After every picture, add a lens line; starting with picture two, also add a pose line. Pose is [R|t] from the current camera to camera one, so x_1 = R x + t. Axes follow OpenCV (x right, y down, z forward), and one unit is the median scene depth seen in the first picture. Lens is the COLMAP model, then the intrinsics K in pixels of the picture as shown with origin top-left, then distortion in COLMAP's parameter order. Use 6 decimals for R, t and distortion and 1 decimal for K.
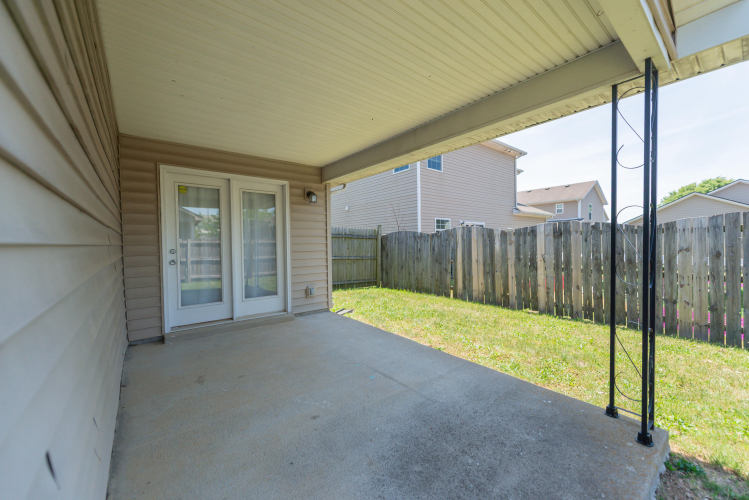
lens RADIAL K [[287.4, 0, 378.6], [0, 287.4, 248.0], [0, 0, 1]] dist [0.012350, -0.000078]
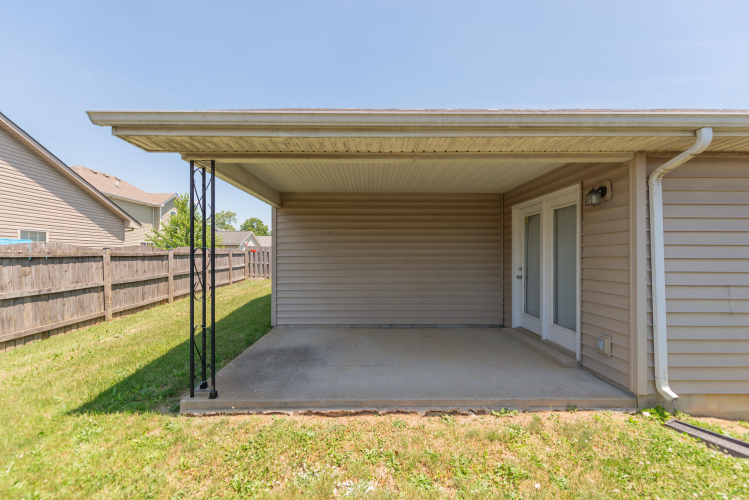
lens RADIAL K [[299.9, 0, 374.5], [0, 299.9, 250.0], [0, 0, 1]] dist [0.019791, 0.000011]
pose [[-0.608735, -0.002558, -0.793370, 0.775054], [-0.004930, 0.999988, 0.000559, -0.070113], [0.793358, 0.004251, -0.608740, 1.297010]]
